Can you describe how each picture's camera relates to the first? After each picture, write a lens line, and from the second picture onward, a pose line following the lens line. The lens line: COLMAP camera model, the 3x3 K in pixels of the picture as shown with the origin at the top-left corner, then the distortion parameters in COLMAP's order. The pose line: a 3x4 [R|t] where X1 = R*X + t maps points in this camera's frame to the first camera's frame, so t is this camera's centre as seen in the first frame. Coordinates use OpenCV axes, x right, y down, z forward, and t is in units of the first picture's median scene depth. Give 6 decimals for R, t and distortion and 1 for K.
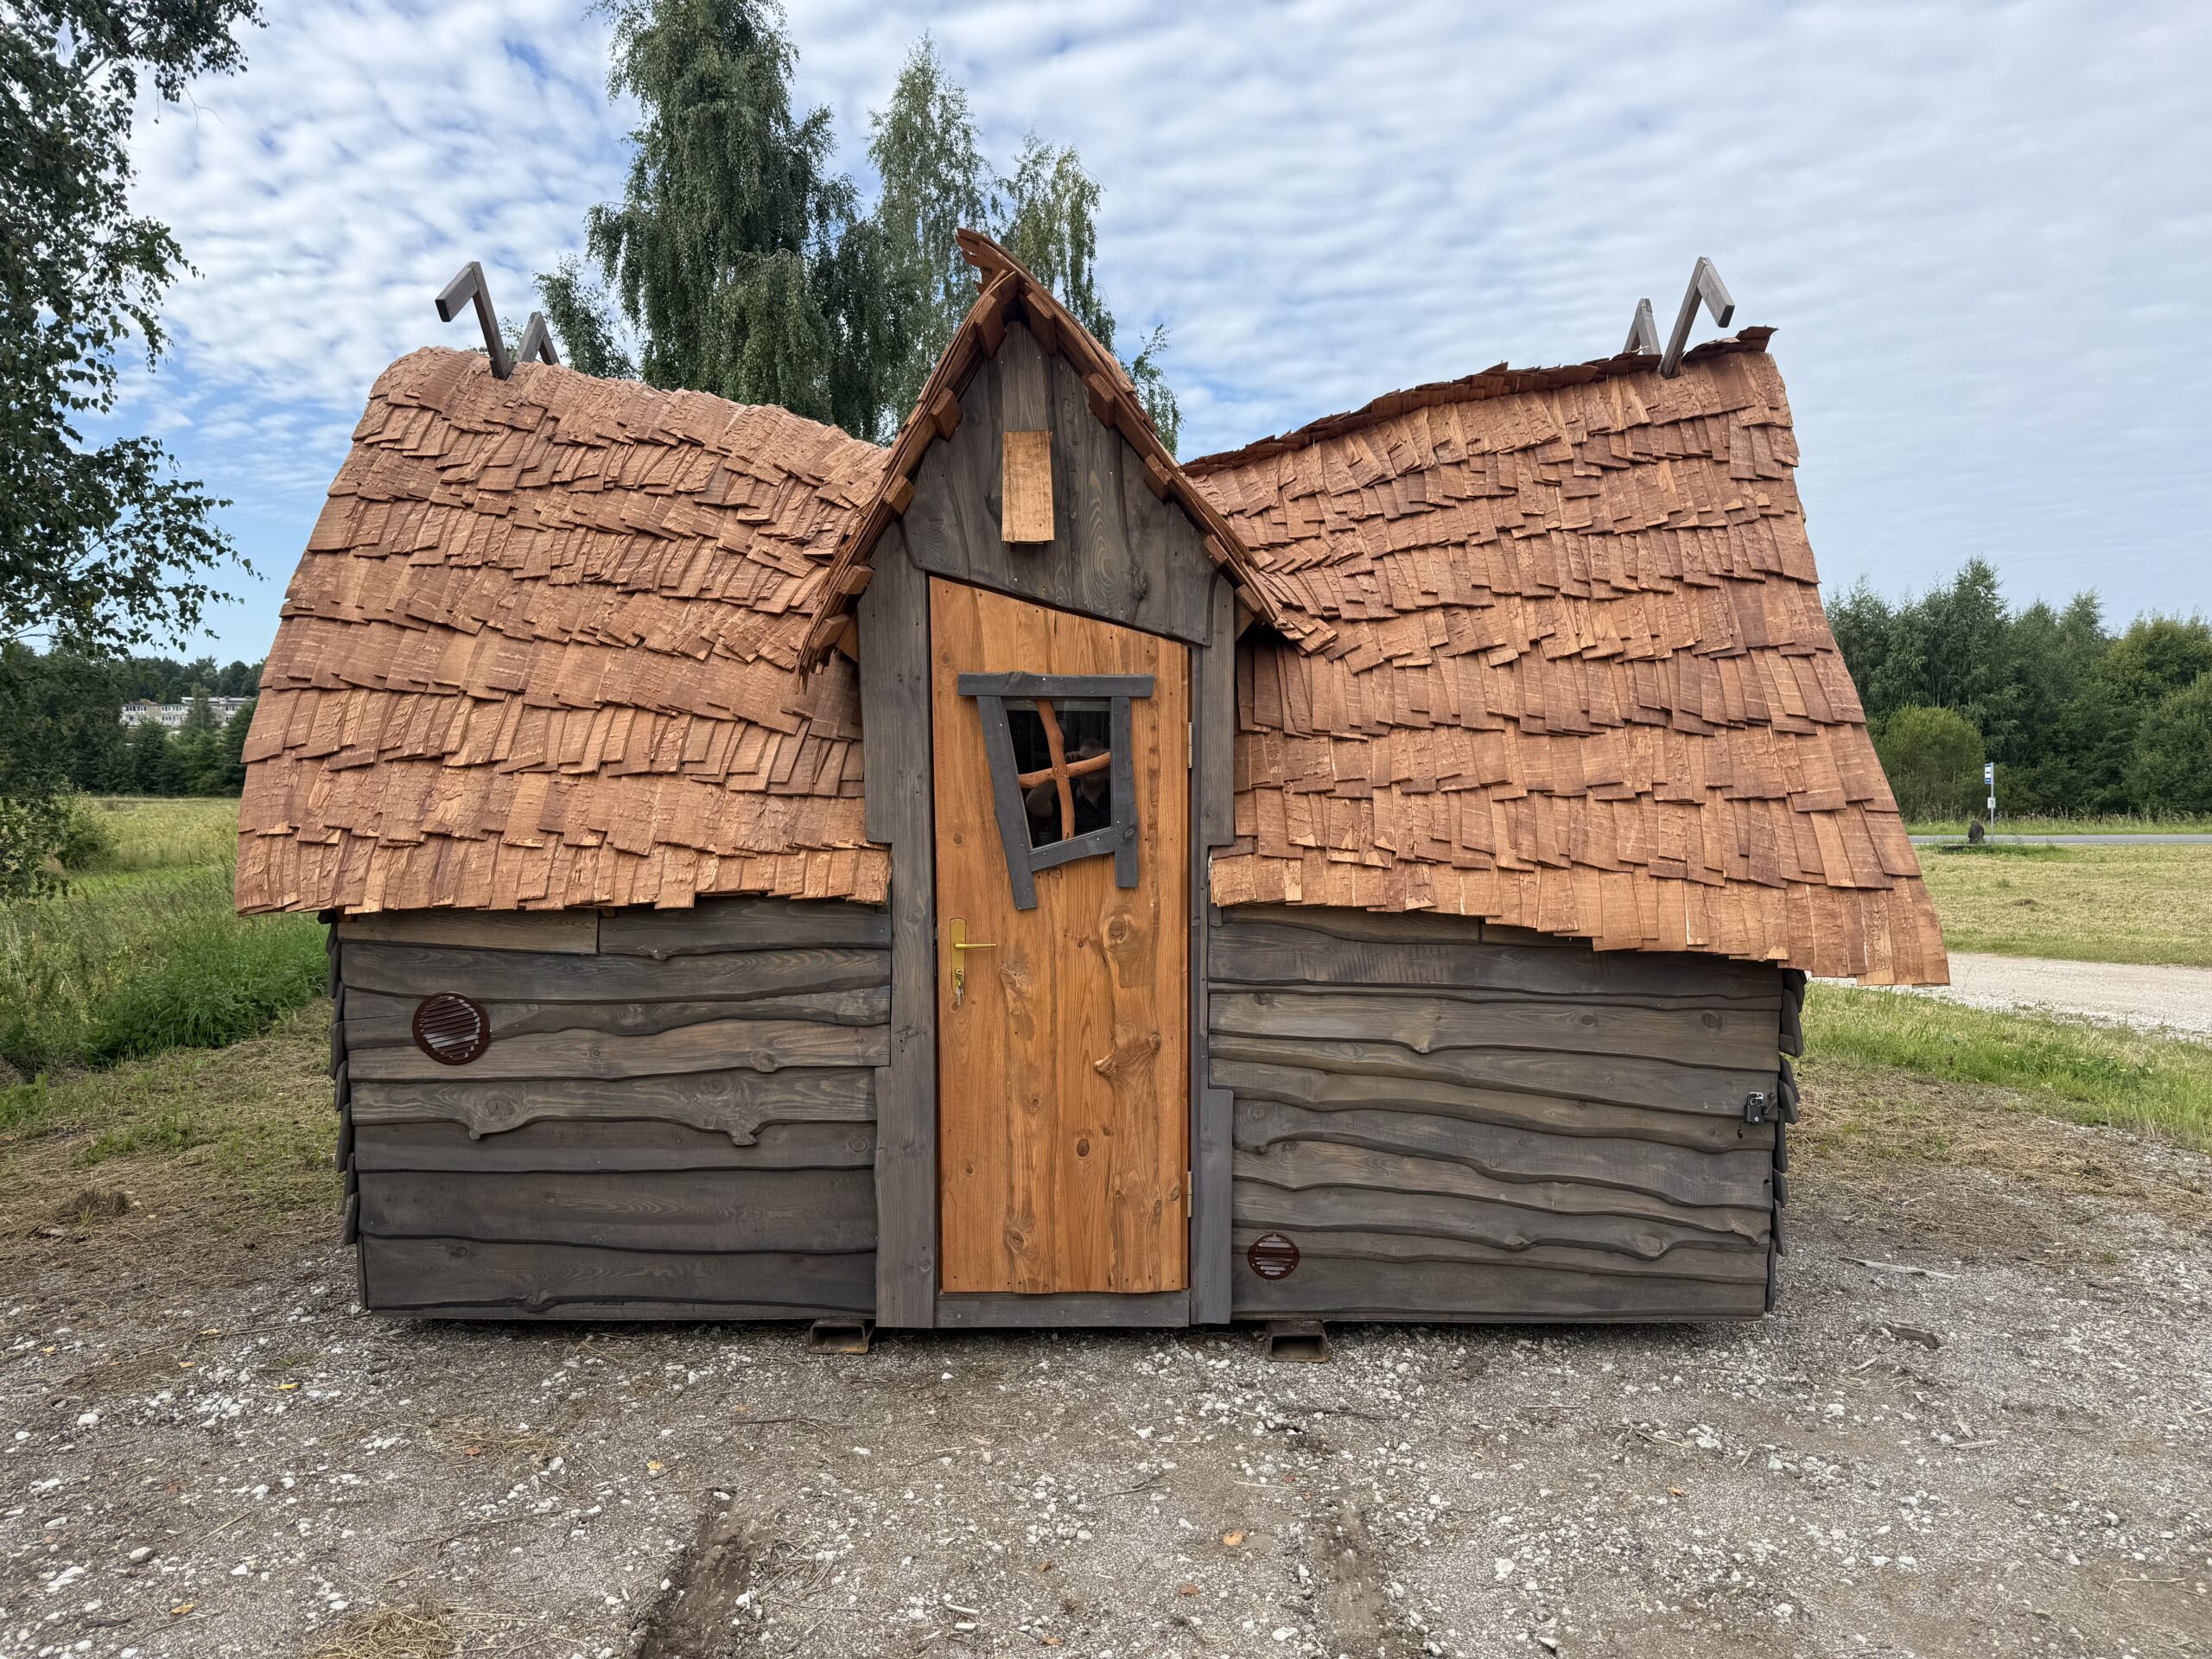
lens RADIAL K [[1601.4, 0, 1113.4], [0, 1601.4, 833.9], [0, 0, 1]] dist [0.022221, -0.034361]
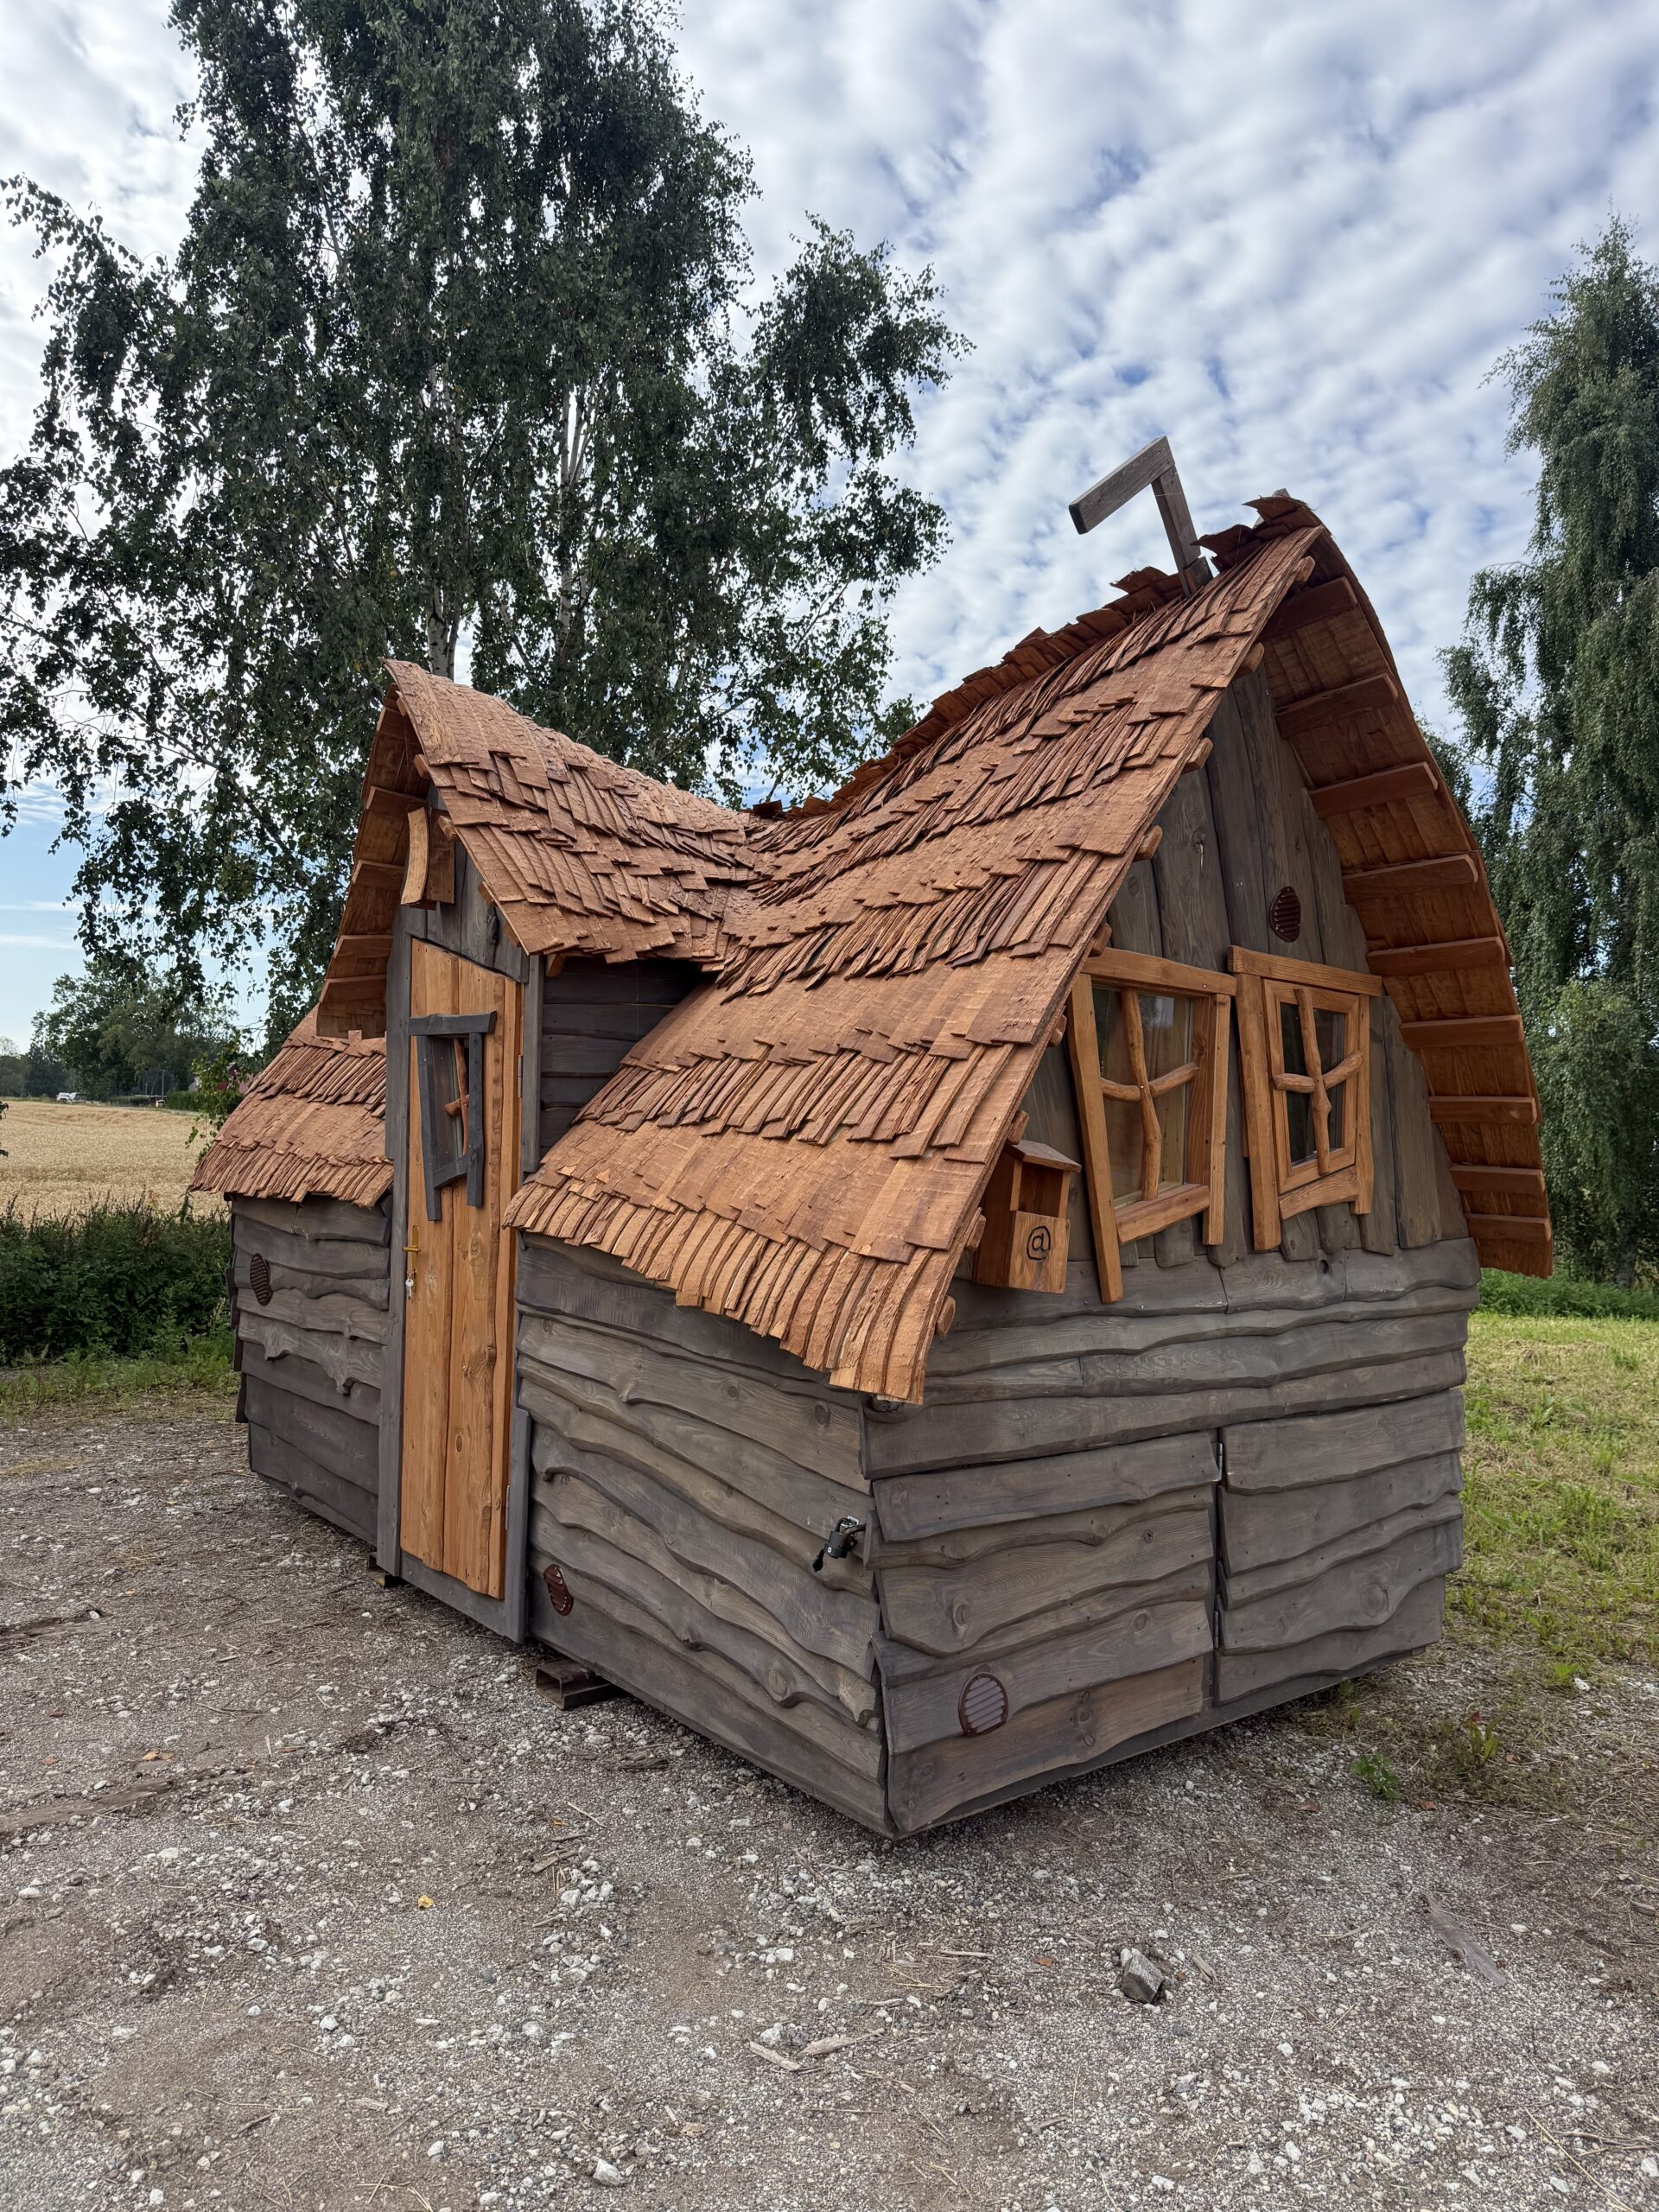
lens RADIAL K [[1601.4, 0, 833.4], [0, 1601.4, 1096.7], [0, 0, 1]] dist [0.022221, -0.034361]
pose [[0.620712, 0.009503, -0.783981, 1.001601], [-0.066636, 0.996948, -0.040674, -0.012687], [0.781202, 0.077488, 0.619451, 0.499231]]
